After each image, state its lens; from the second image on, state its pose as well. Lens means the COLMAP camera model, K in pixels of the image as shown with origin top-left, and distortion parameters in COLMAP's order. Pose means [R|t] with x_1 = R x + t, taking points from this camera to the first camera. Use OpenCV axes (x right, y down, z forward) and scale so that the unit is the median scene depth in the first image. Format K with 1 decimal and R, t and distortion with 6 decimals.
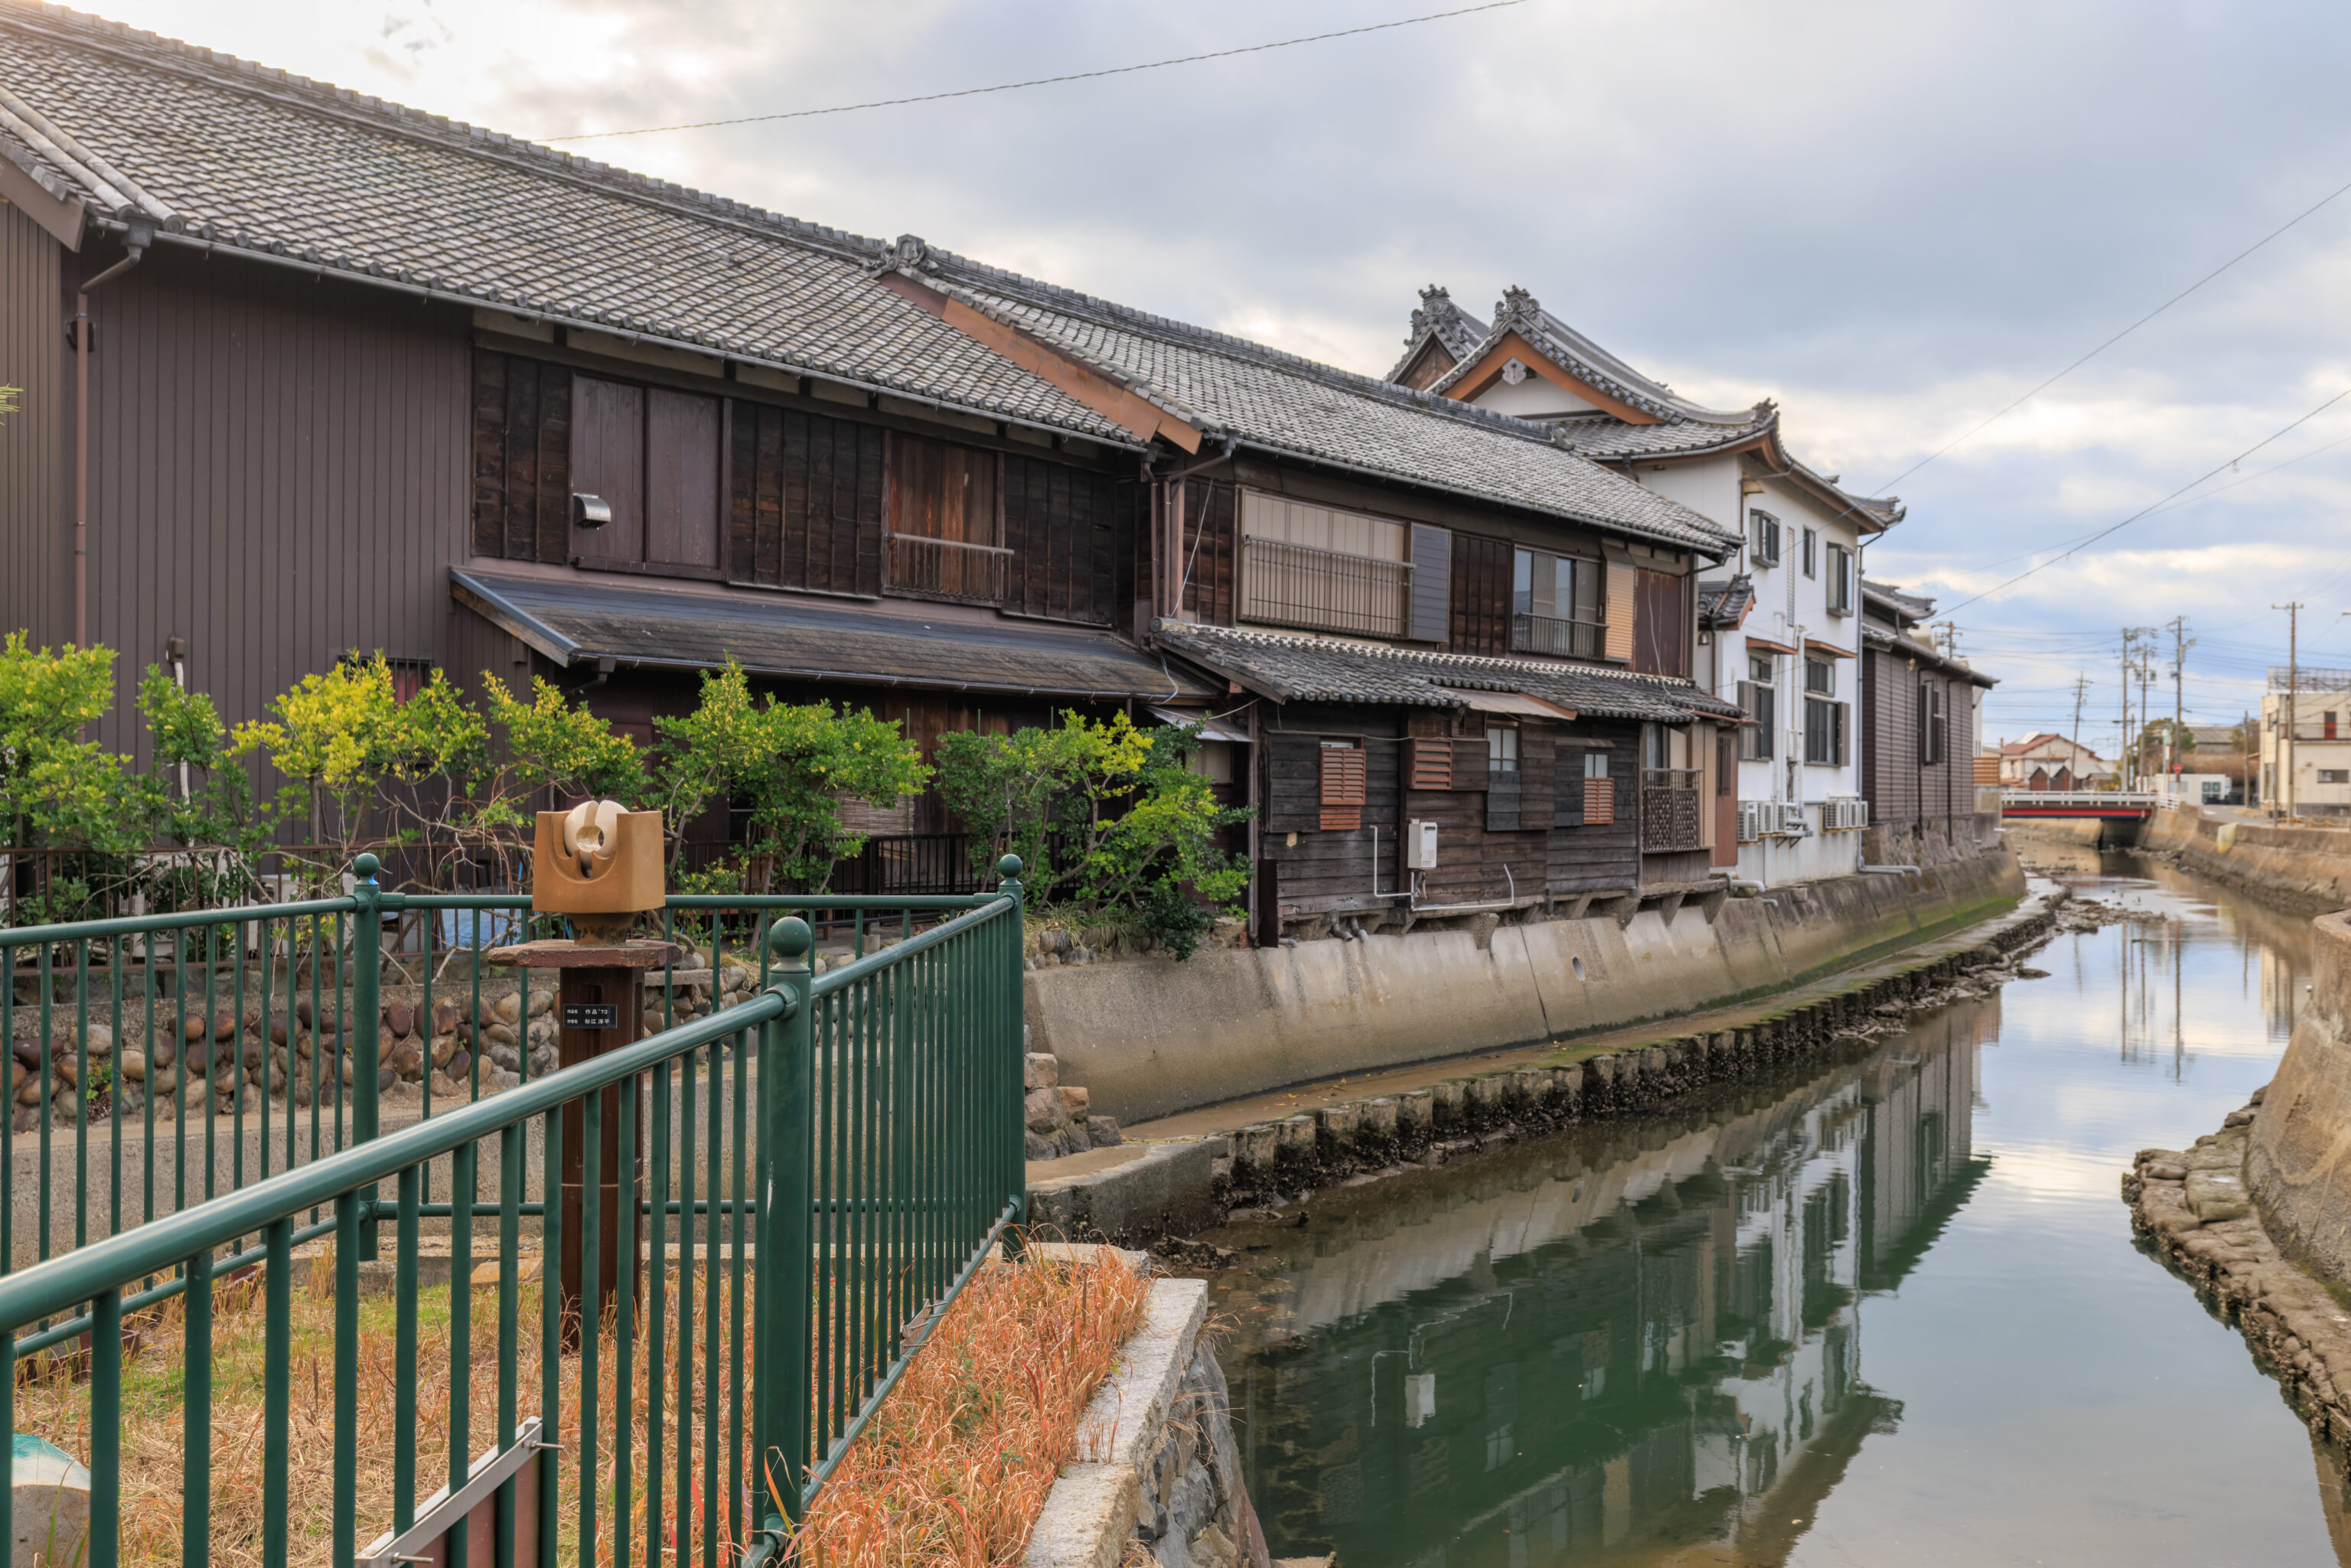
lens RADIAL K [[2328.6, 0, 1172.2], [0, 2328.6, 784.6], [0, 0, 1]] dist [0.013985, 0.000000]
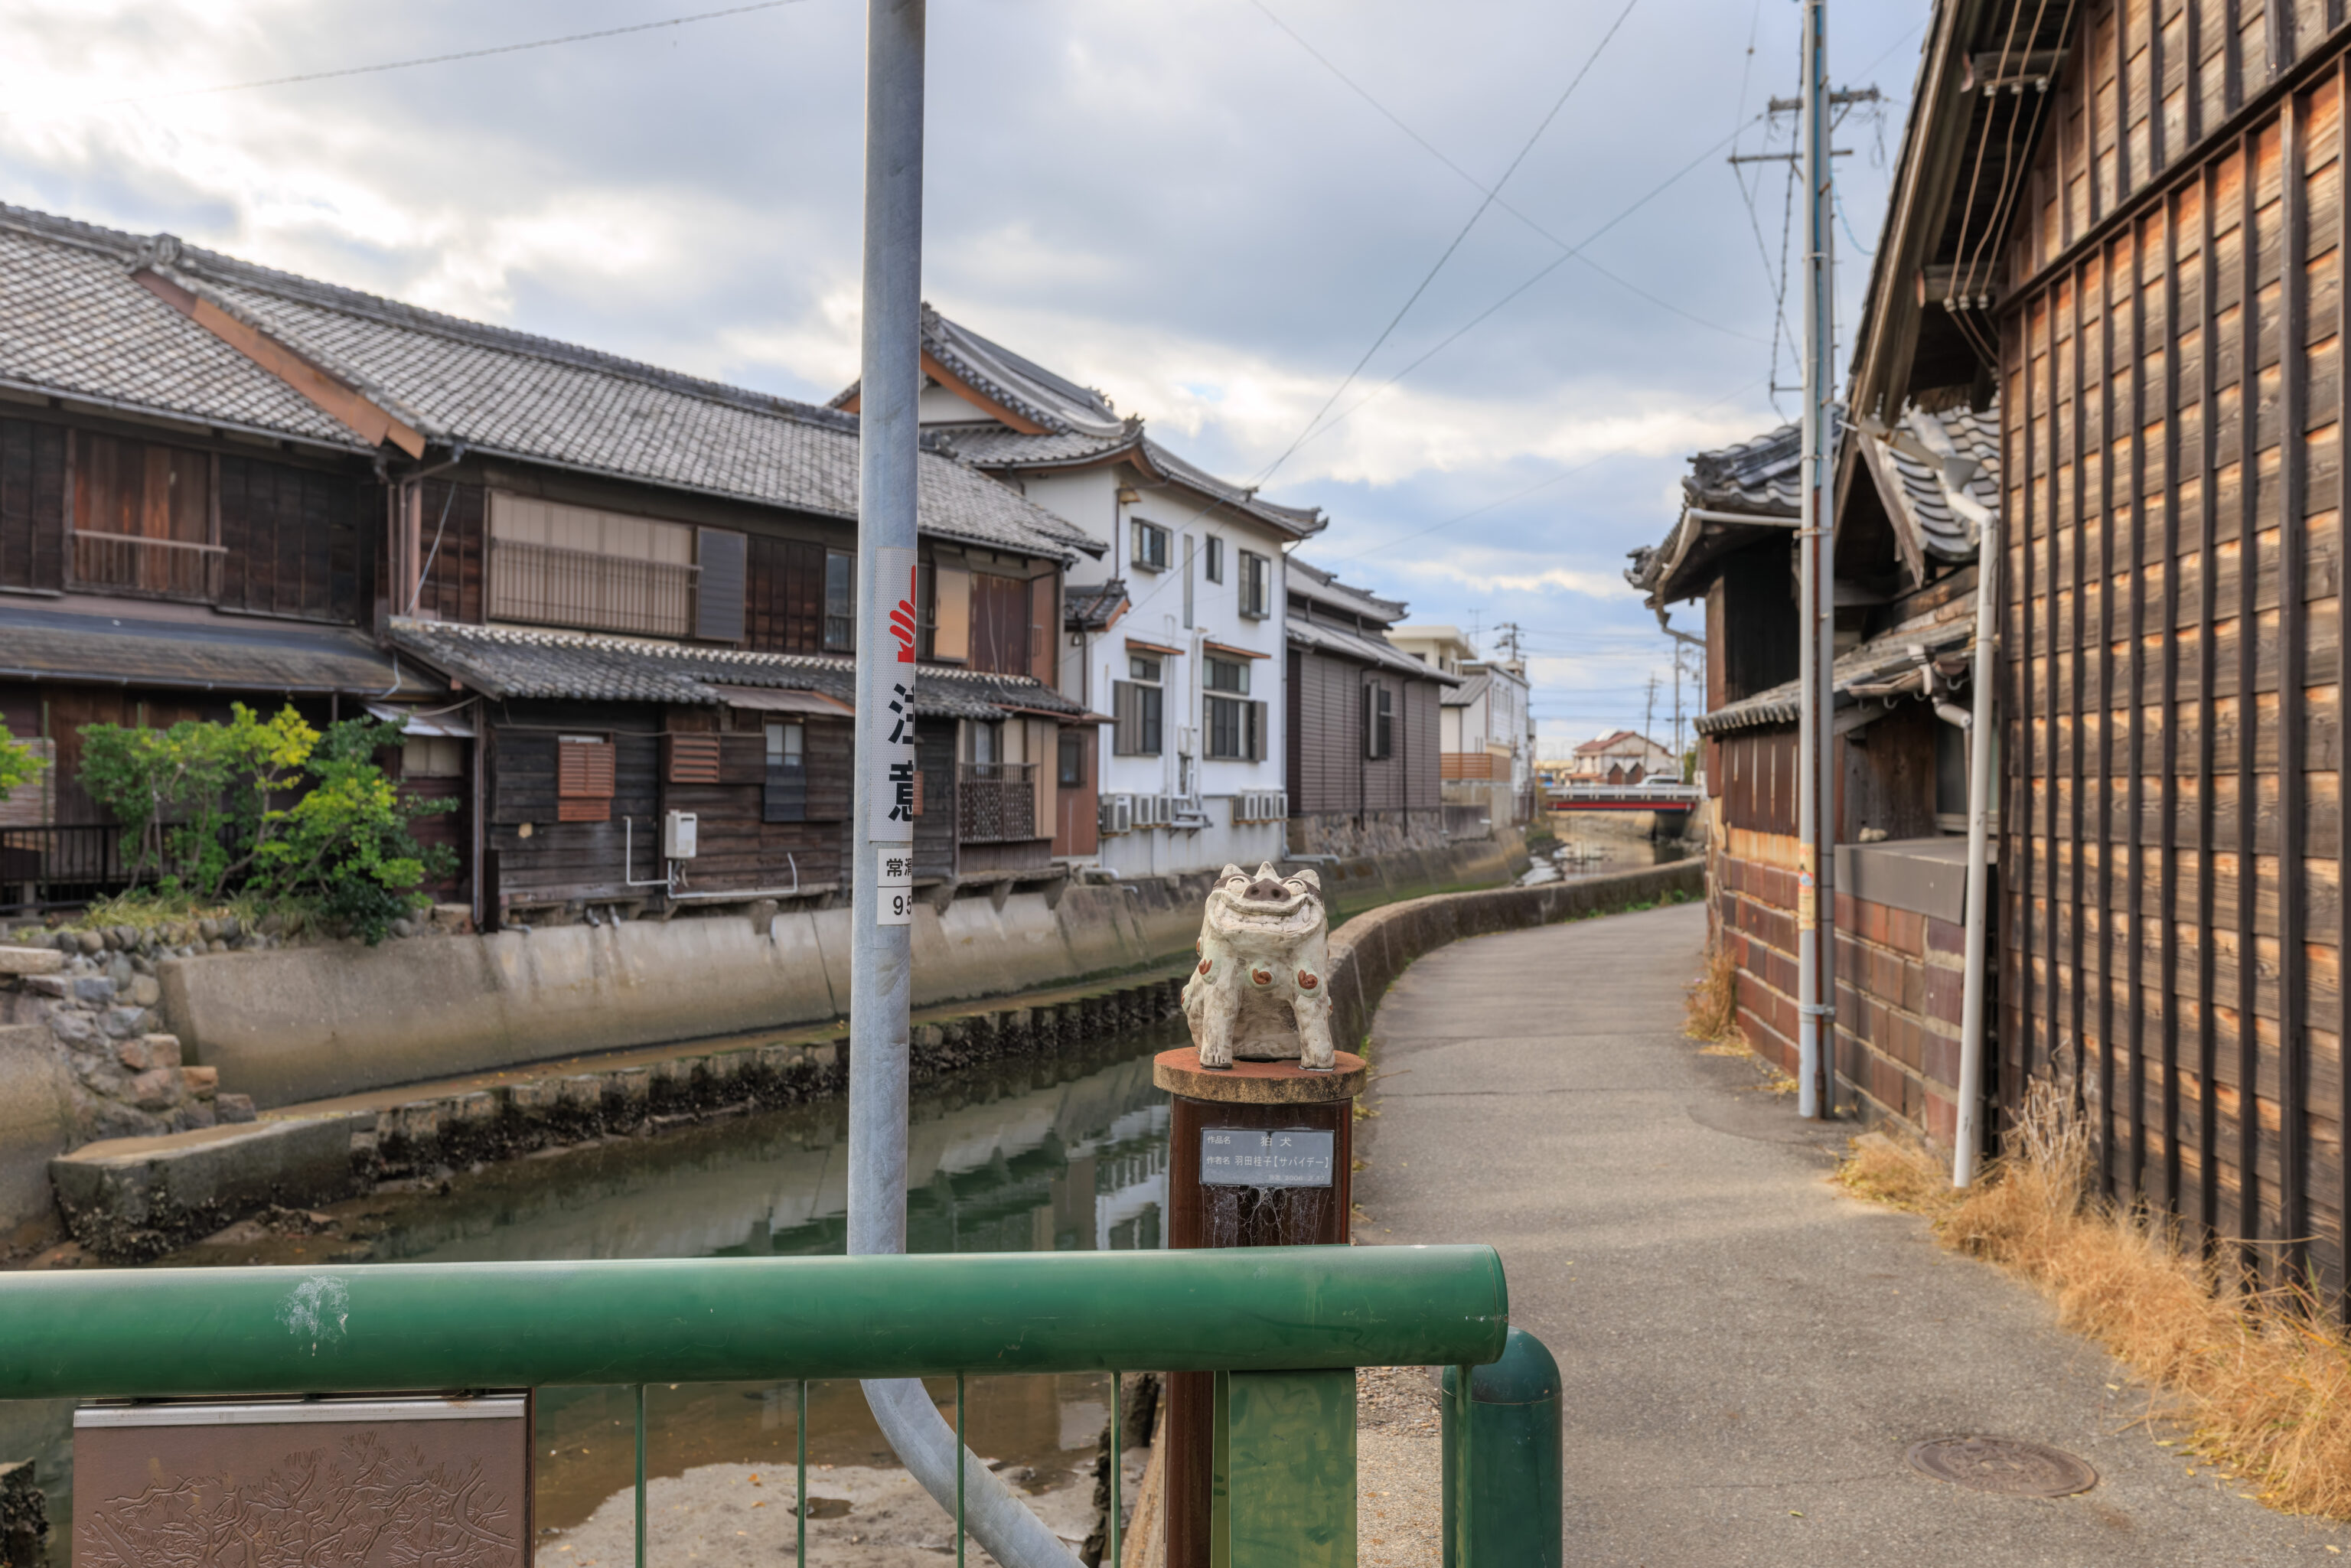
lens RADIAL K [[2328.6, 0, 1177.9], [0, 2328.6, 785.7], [0, 0, 1]] dist [0.013985, 0.000000]
pose [[0.986350, 0.000460, 0.164661, 0.153787], [-0.000964, 0.999995, 0.002983, 0.000297], [-0.164659, -0.003102, 0.986346, -0.072046]]
